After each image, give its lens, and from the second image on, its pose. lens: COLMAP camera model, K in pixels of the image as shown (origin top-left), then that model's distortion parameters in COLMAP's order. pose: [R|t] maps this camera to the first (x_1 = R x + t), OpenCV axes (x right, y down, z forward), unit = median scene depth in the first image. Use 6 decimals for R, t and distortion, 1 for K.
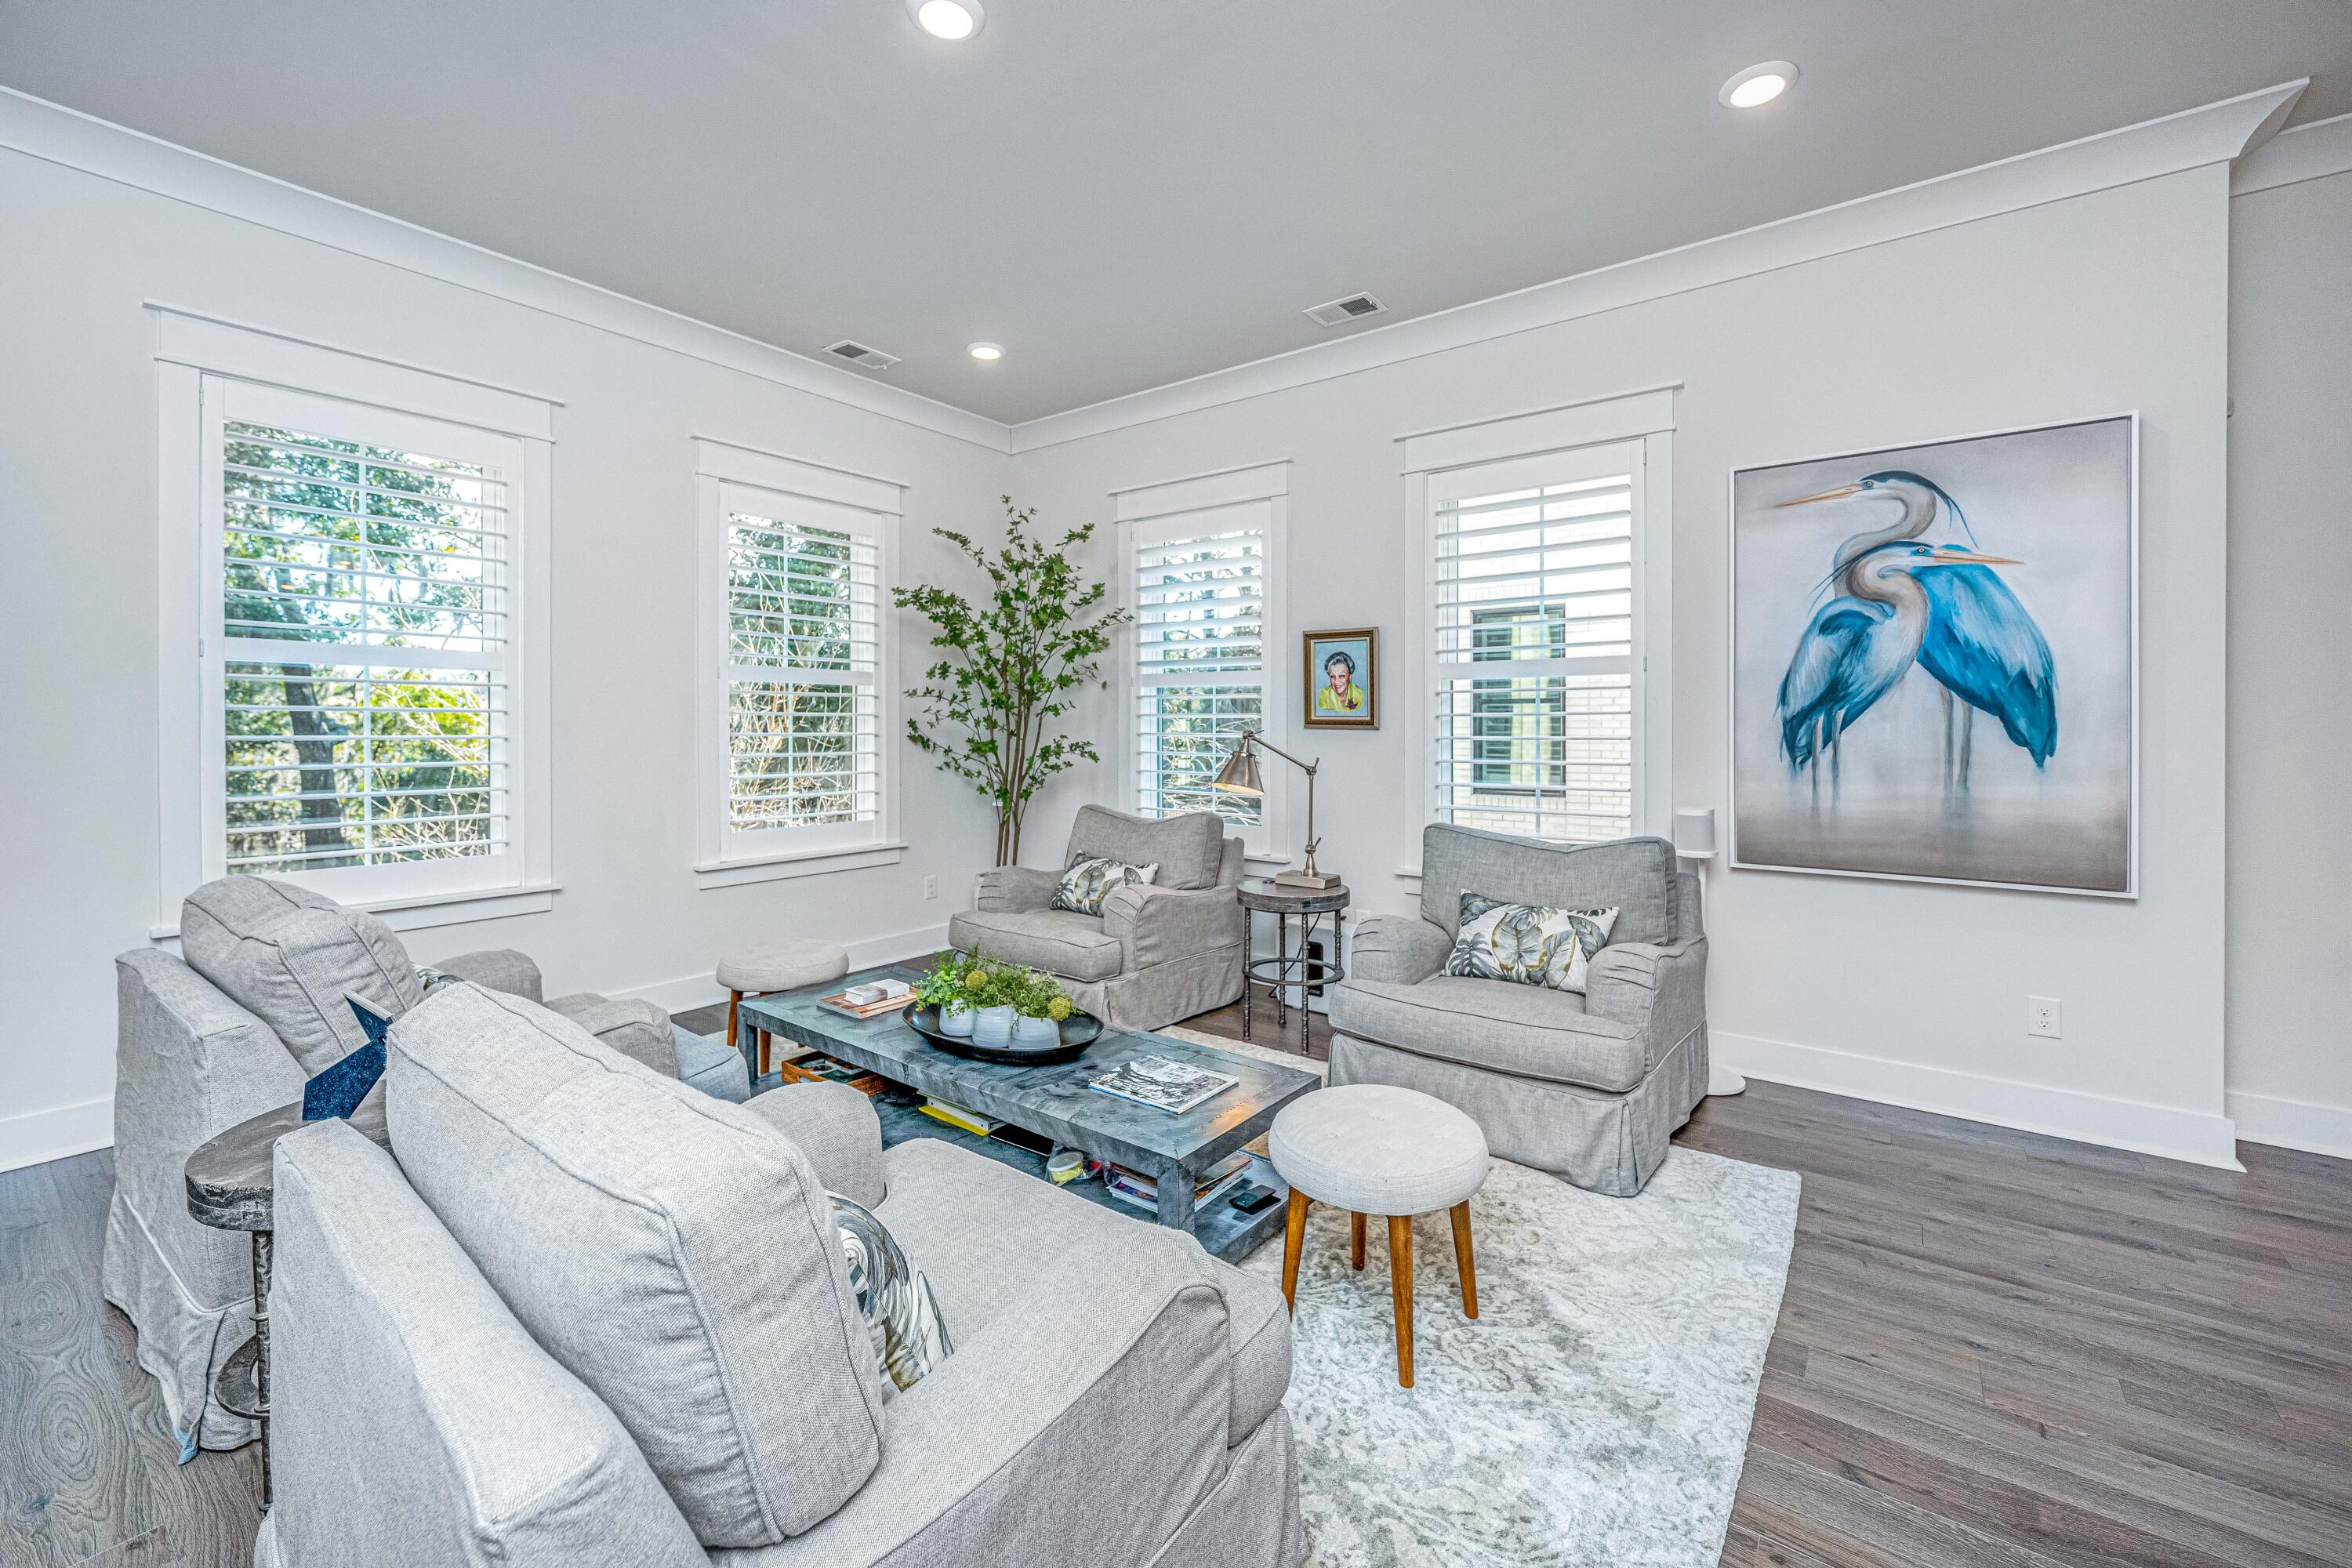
lens RADIAL K [[940.7, 0, 1168.2], [0, 940.7, 728.6], [0, 0, 1]] dist [0.002094, 0.000520]
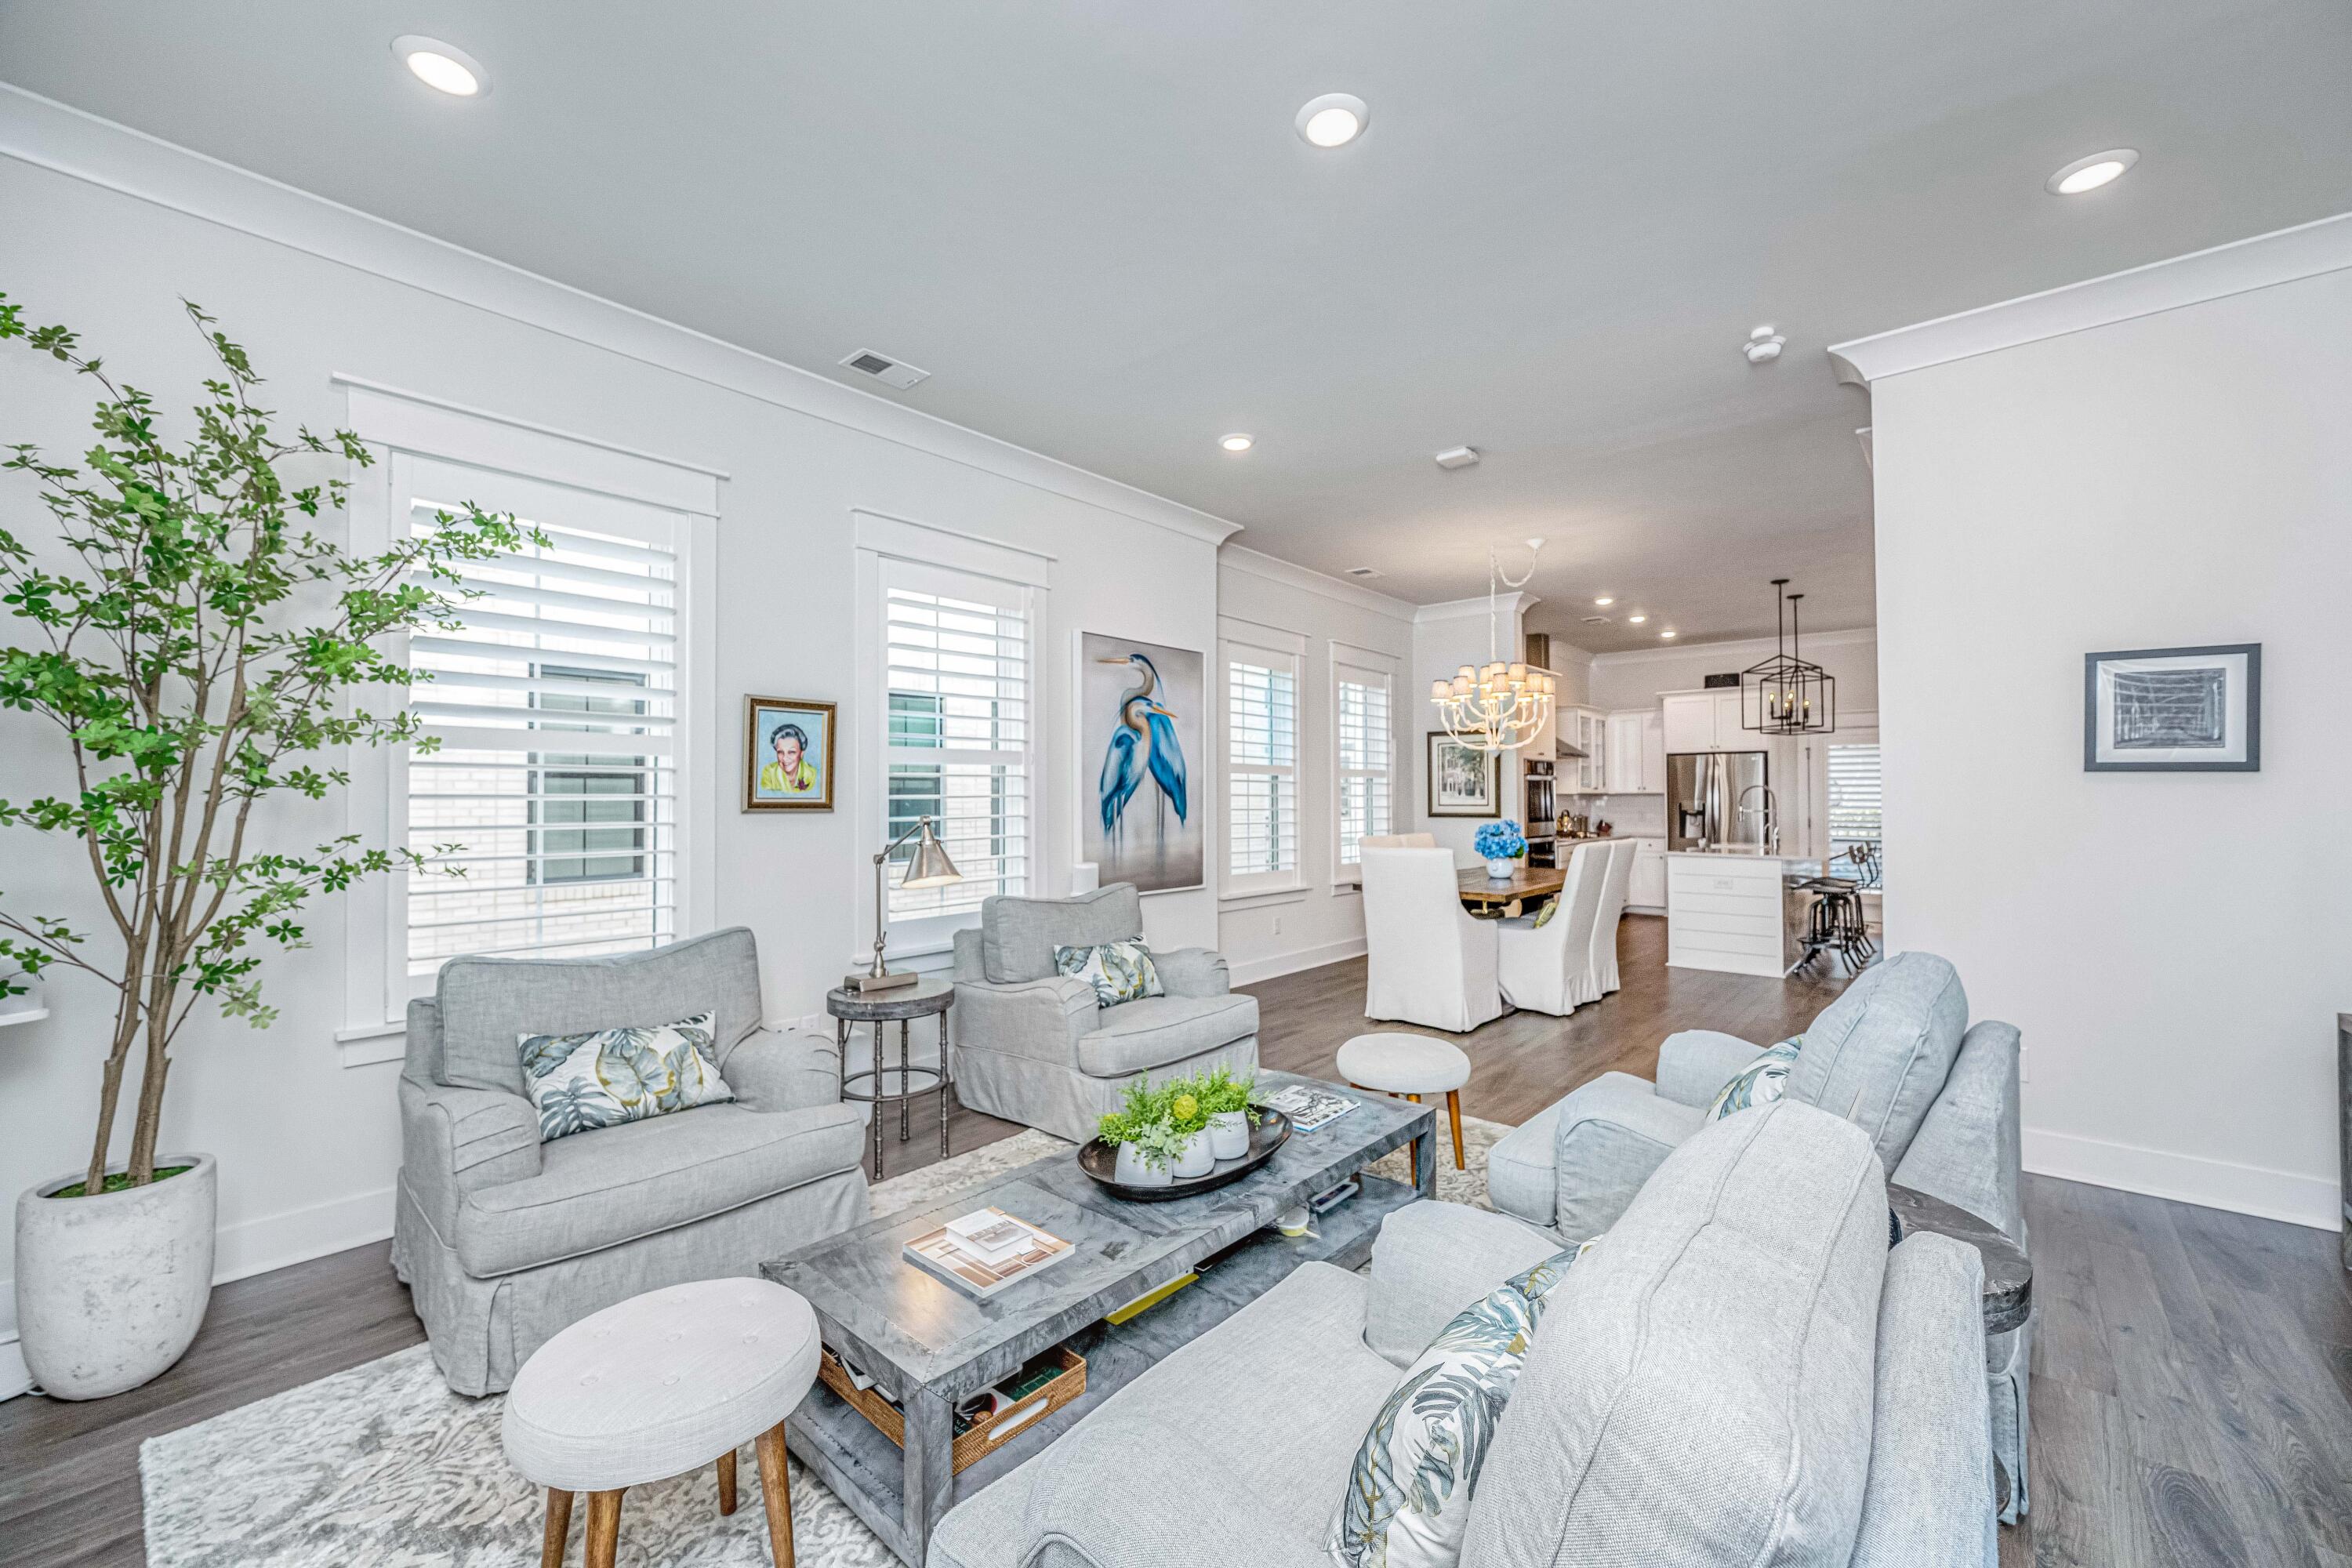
lens RADIAL K [[940.7, 0, 1174.7], [0, 940.7, 791.5], [0, 0, 1]] dist [0.002094, 0.000520]
pose [[0.071107, 0.006539, 0.997447, -0.889603], [0.011363, 0.999908, -0.007365, -0.012036], [-0.997404, 0.011857, 0.071026, 0.790736]]
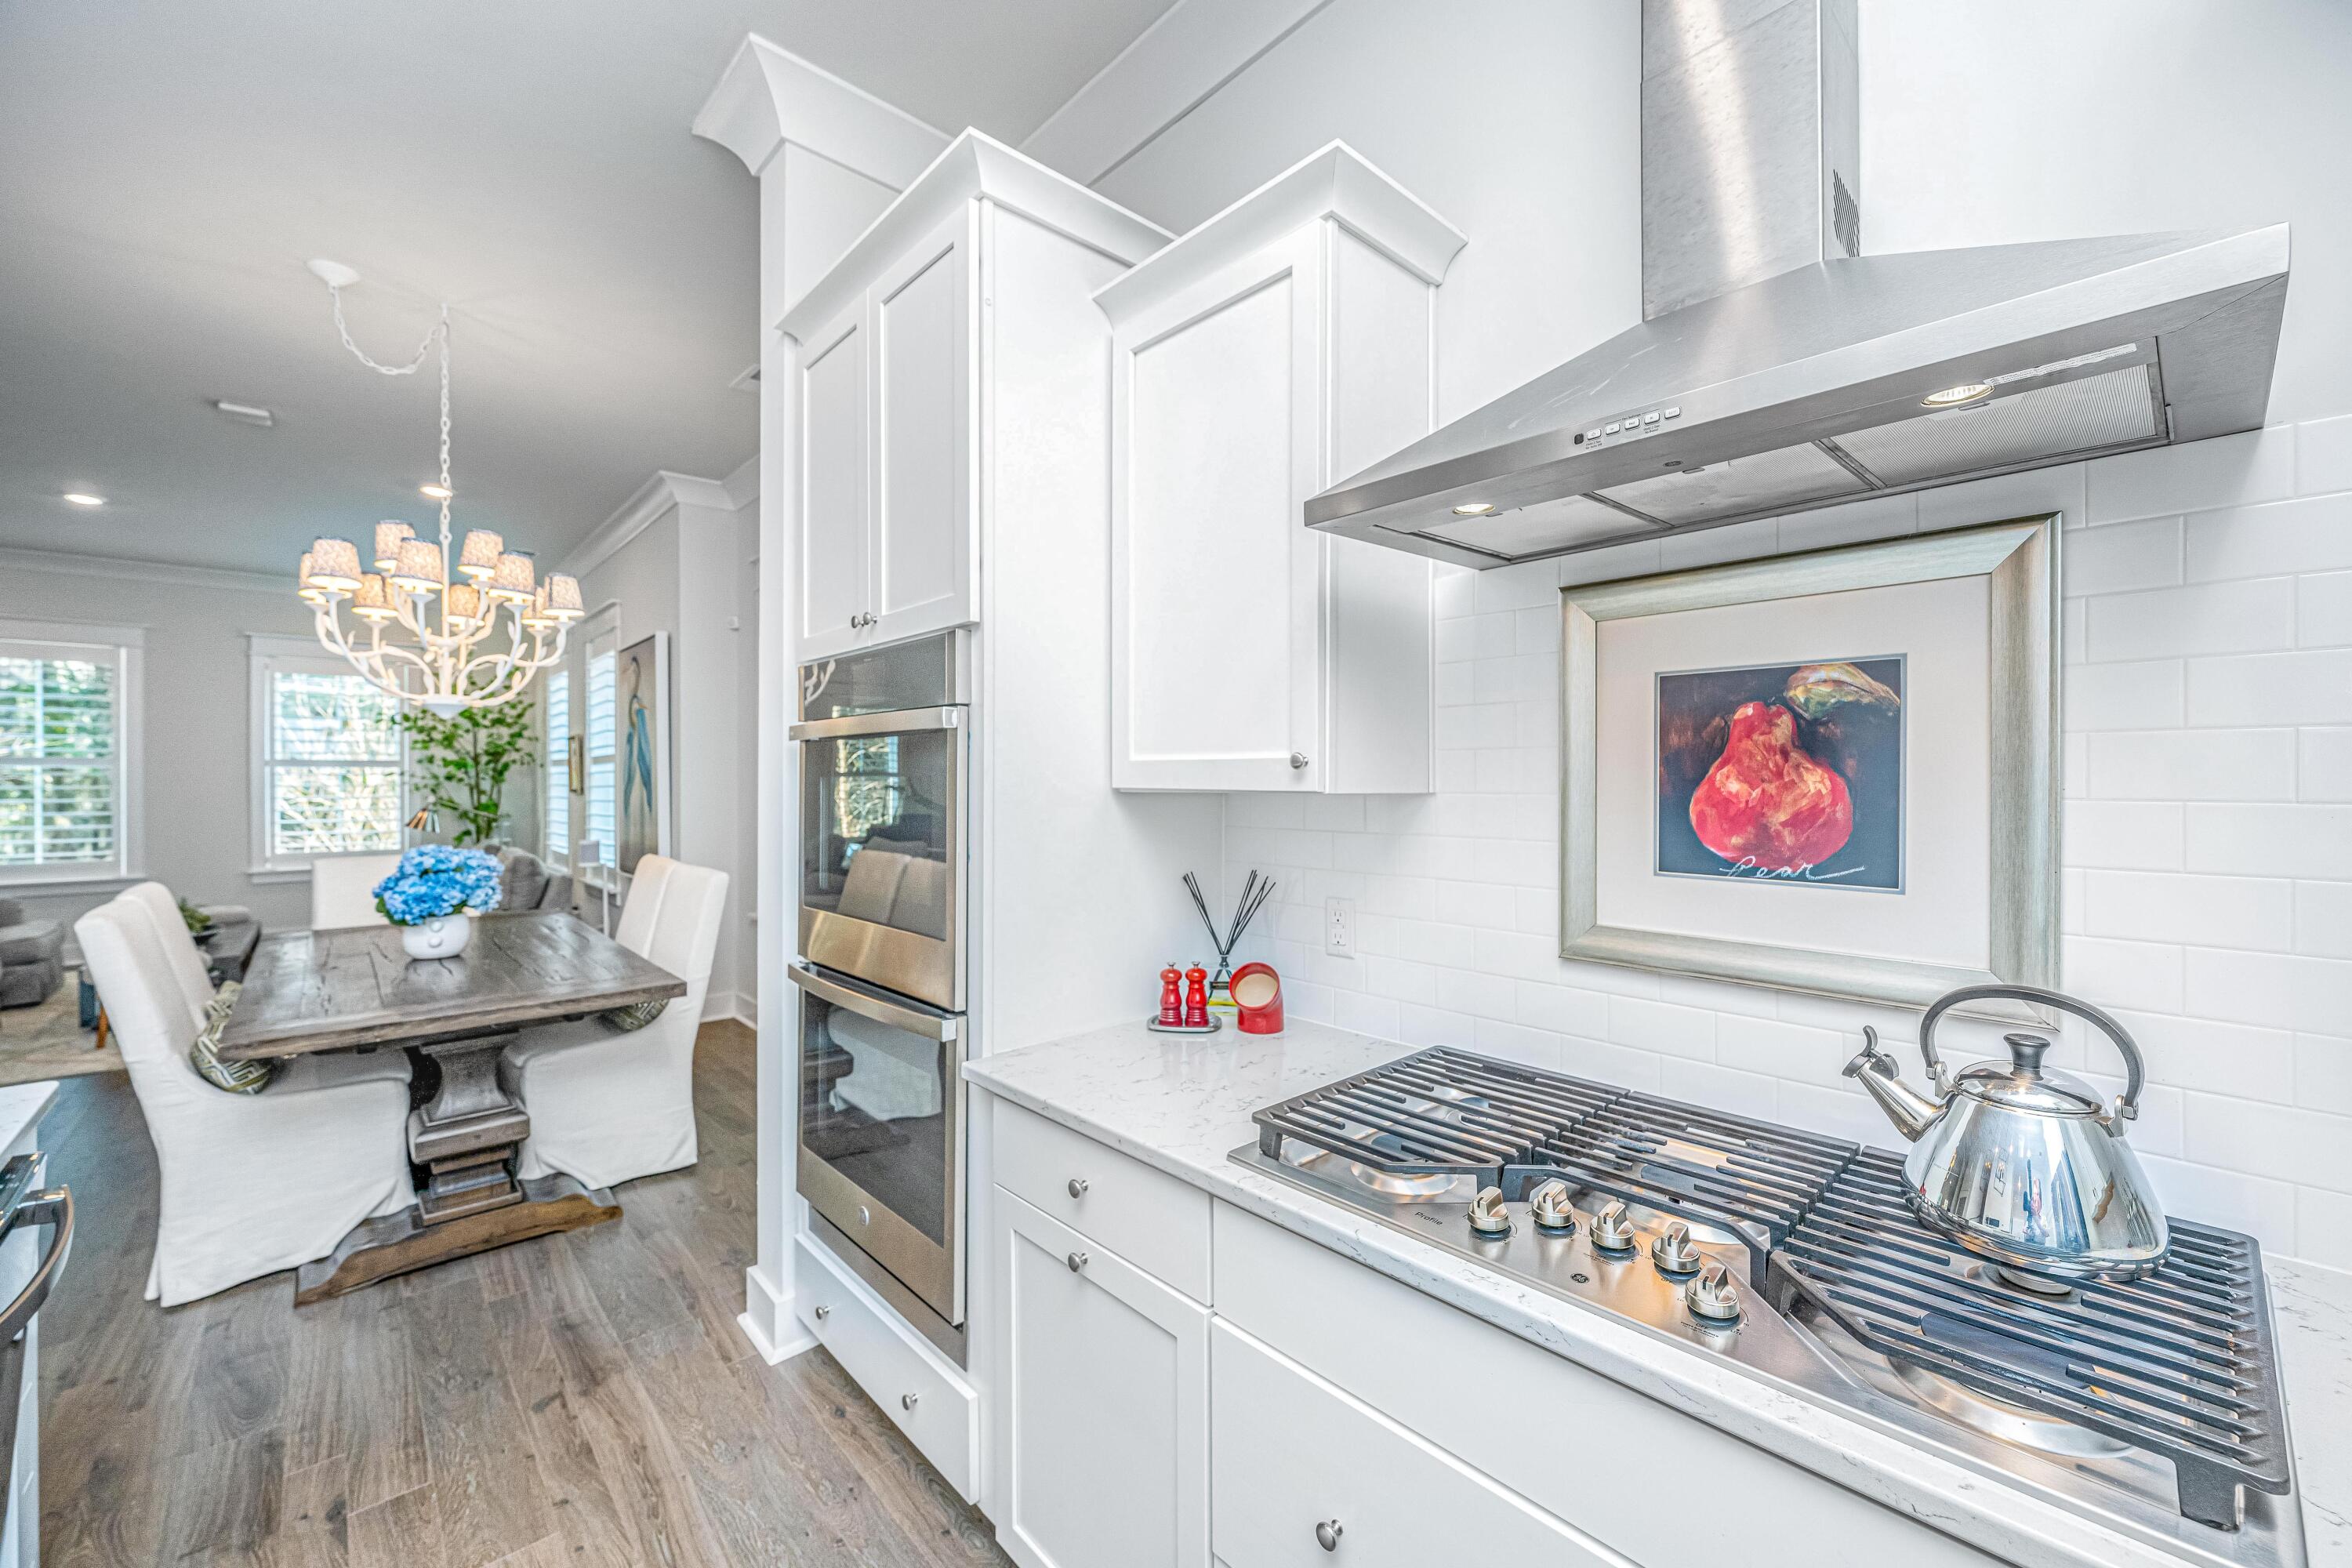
lens RADIAL K [[940.7, 0, 1196.4], [0, 940.7, 779.6], [0, 0, 1]] dist [0.002094, 0.000520]
pose [[0.981219, 0.001074, -0.192896, 2.107602], [-0.003033, 0.999947, -0.009862, -0.019564], [0.192875, 0.010261, 0.981170, -0.552437]]
